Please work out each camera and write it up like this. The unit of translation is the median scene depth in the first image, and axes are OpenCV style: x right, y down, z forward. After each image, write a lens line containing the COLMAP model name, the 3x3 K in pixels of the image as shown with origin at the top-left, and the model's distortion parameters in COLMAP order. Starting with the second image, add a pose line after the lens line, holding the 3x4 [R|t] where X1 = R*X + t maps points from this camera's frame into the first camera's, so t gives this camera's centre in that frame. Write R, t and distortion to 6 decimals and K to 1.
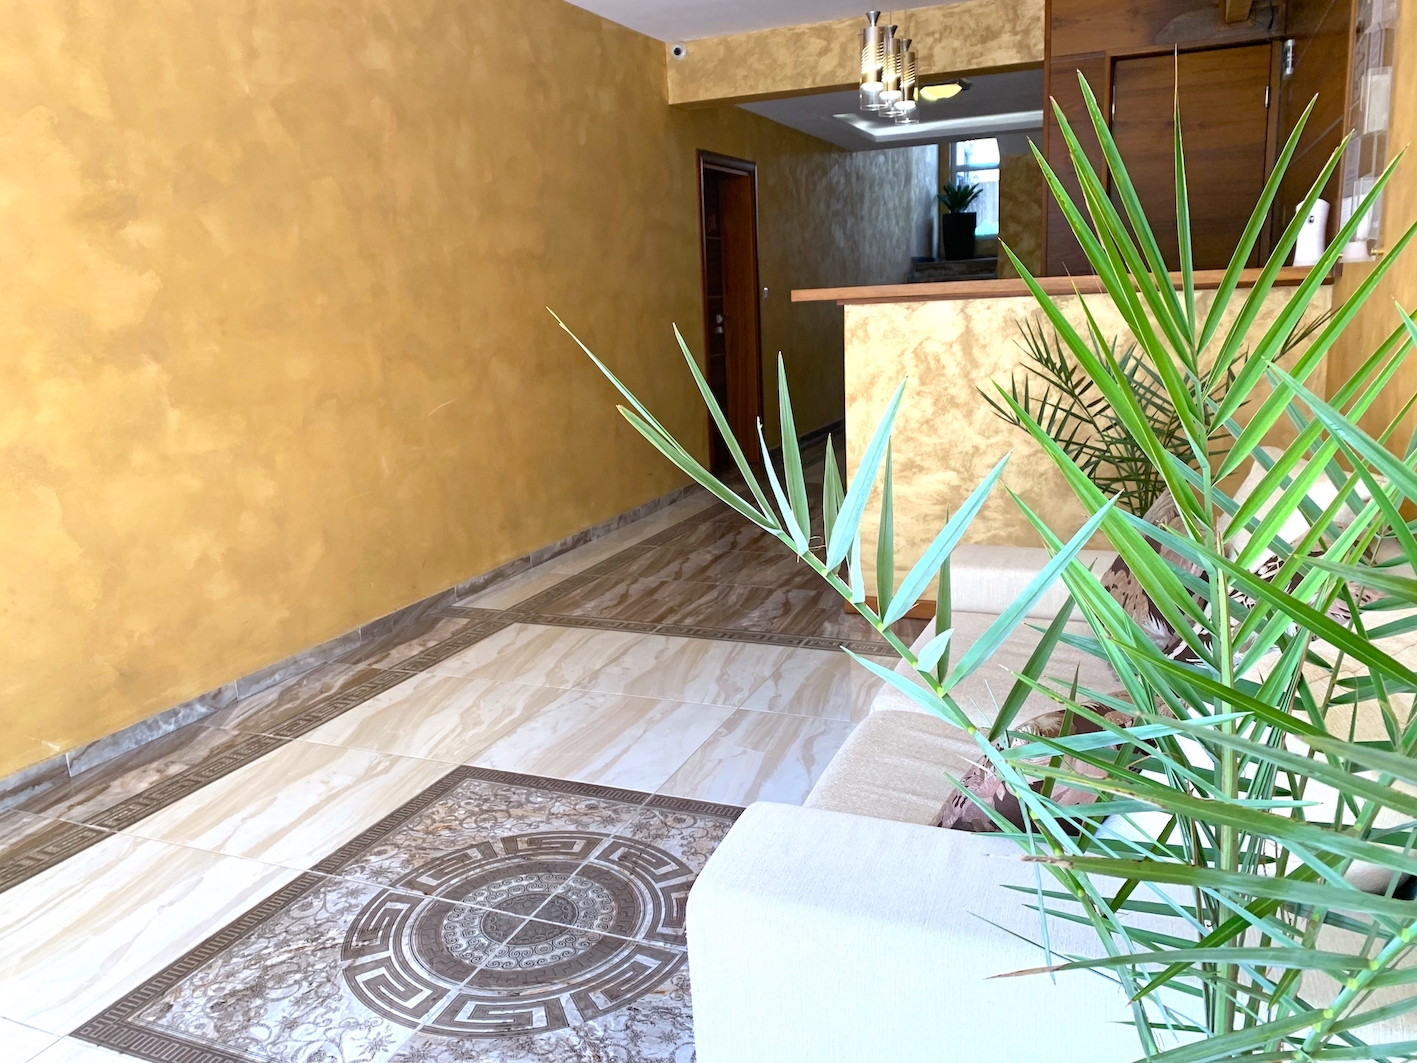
lens RADIAL K [[1077.2, 0, 708.4], [0, 1077.2, 525.3], [0, 0, 1]] dist [0.042537, -0.047796]
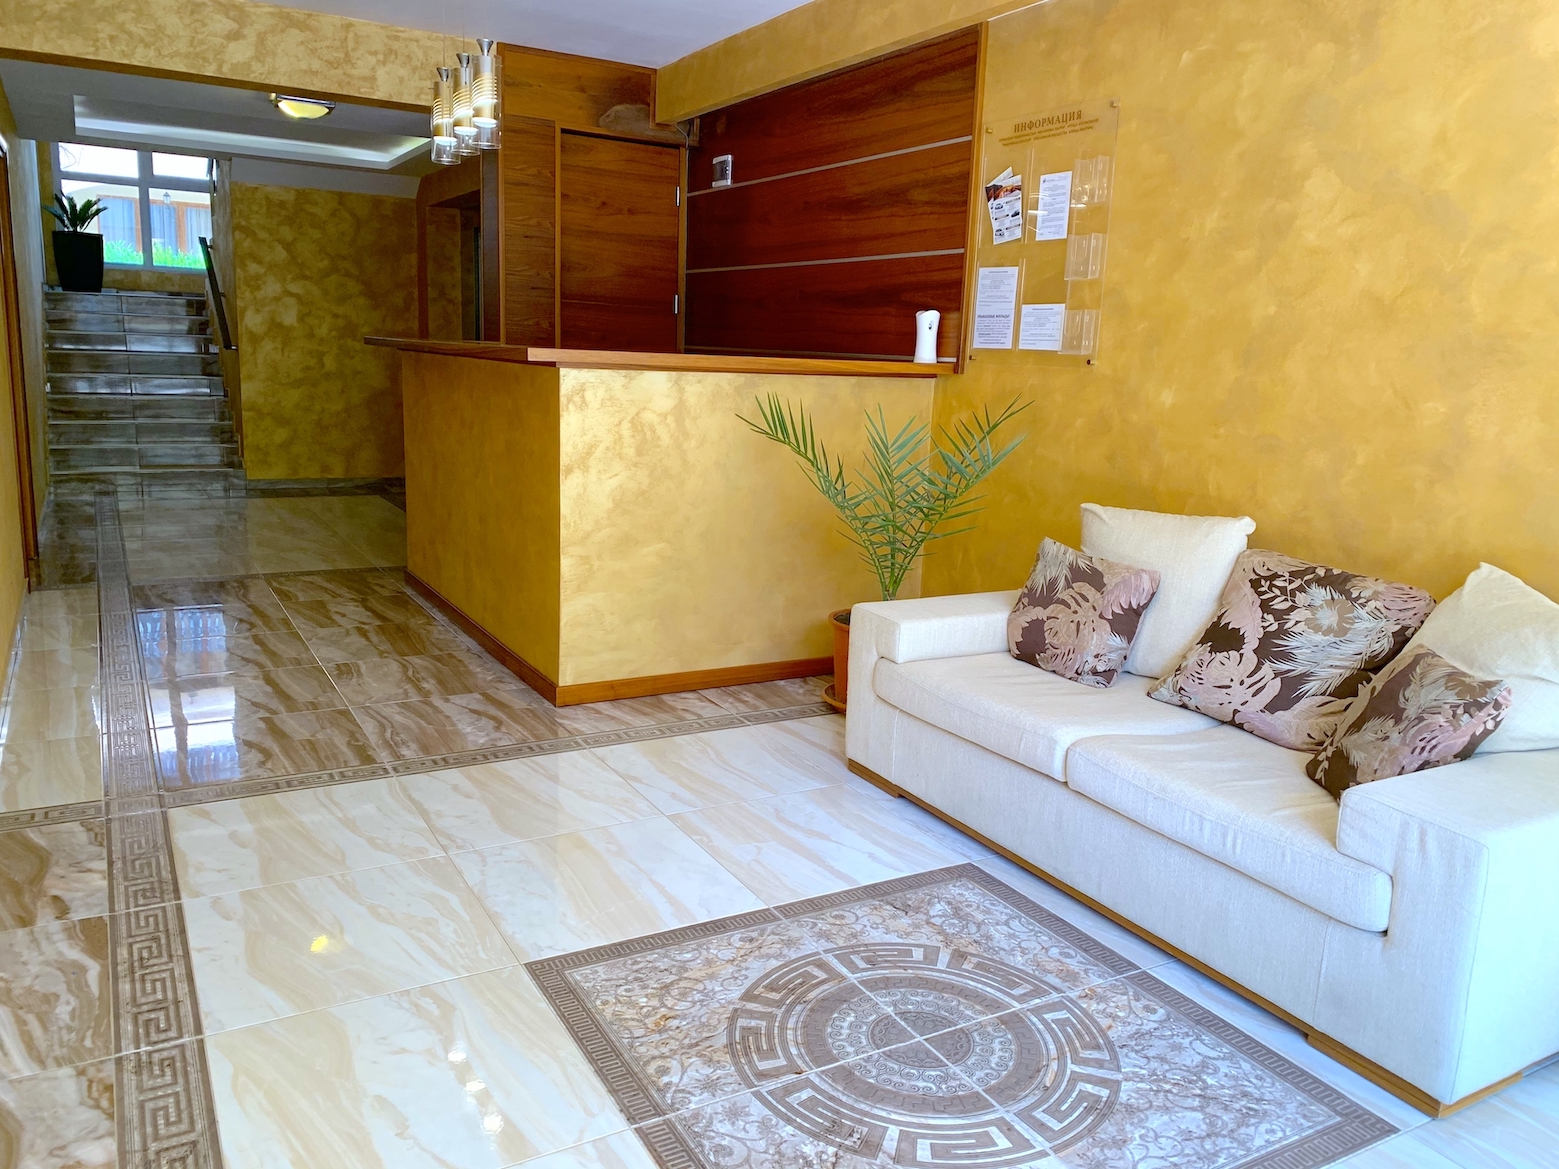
lens RADIAL K [[1185.1, 0, 780.9], [0, 1185.1, 584.1], [0, 0, 1]] dist [0.042537, -0.047796]
pose [[0.608387, -0.088974, 0.788637, -0.575624], [0.101006, 0.994296, 0.034257, -0.039761], [-0.787186, 0.058815, 0.613904, 0.256623]]
